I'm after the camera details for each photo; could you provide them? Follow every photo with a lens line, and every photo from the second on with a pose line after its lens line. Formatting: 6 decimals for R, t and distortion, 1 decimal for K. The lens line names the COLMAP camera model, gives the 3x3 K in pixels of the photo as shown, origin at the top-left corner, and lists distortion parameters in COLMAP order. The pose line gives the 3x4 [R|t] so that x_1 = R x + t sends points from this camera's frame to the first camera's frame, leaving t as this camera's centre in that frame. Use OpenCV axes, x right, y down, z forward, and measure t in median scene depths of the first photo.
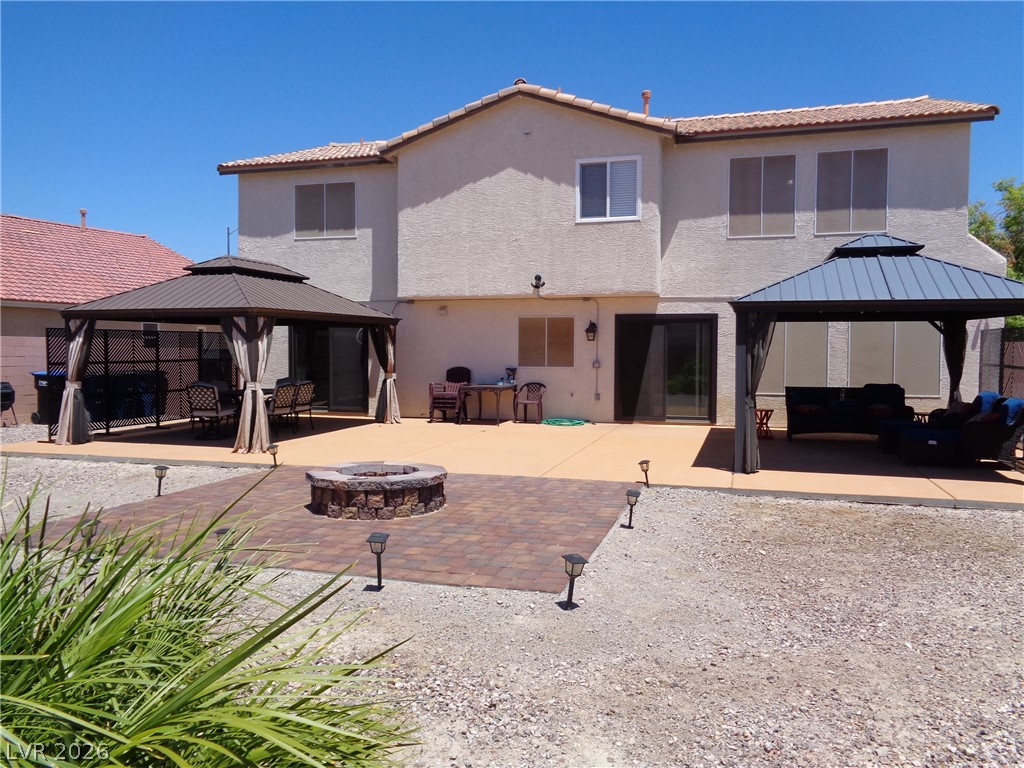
lens RADIAL K [[783.5, 0, 512.0], [0, 783.5, 384.0], [0, 0, 1]] dist [0.032593, 0.000976]
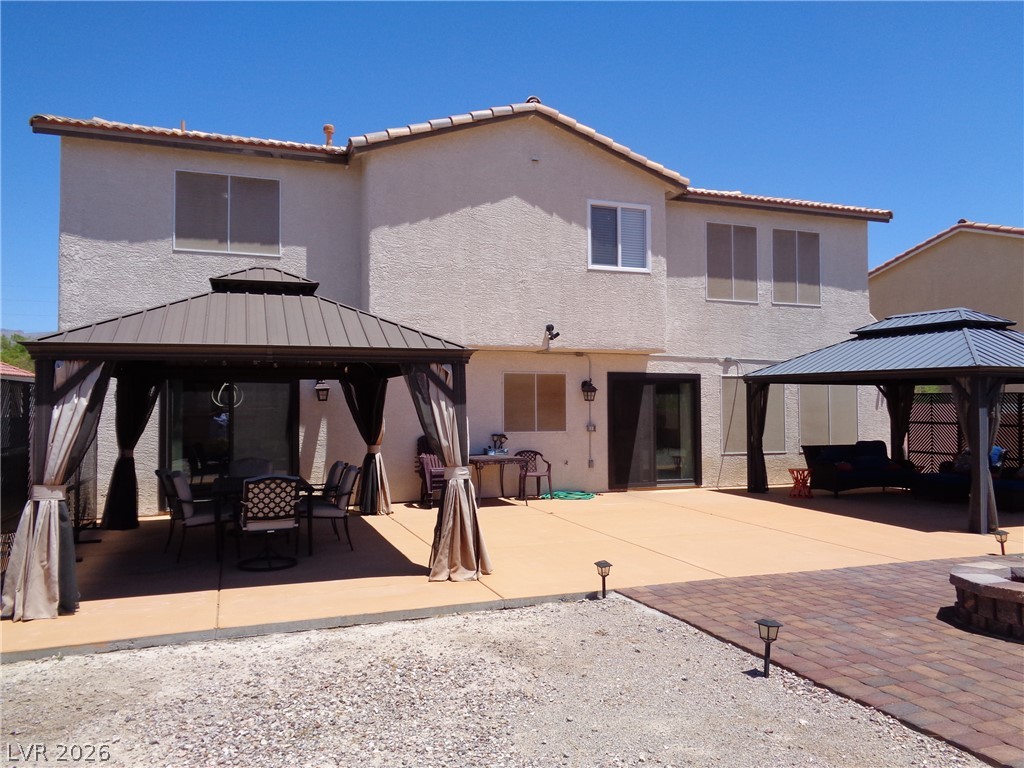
lens RADIAL K [[775.7, 0, 512.0], [0, 775.7, 384.0], [0, 0, 1]] dist [0.016413, -0.002815]
pose [[0.799518, 0.012743, 0.600507, -0.511146], [0.032452, 0.997398, -0.064372, -0.021258], [-0.599765, 0.070954, 0.797024, 0.358016]]
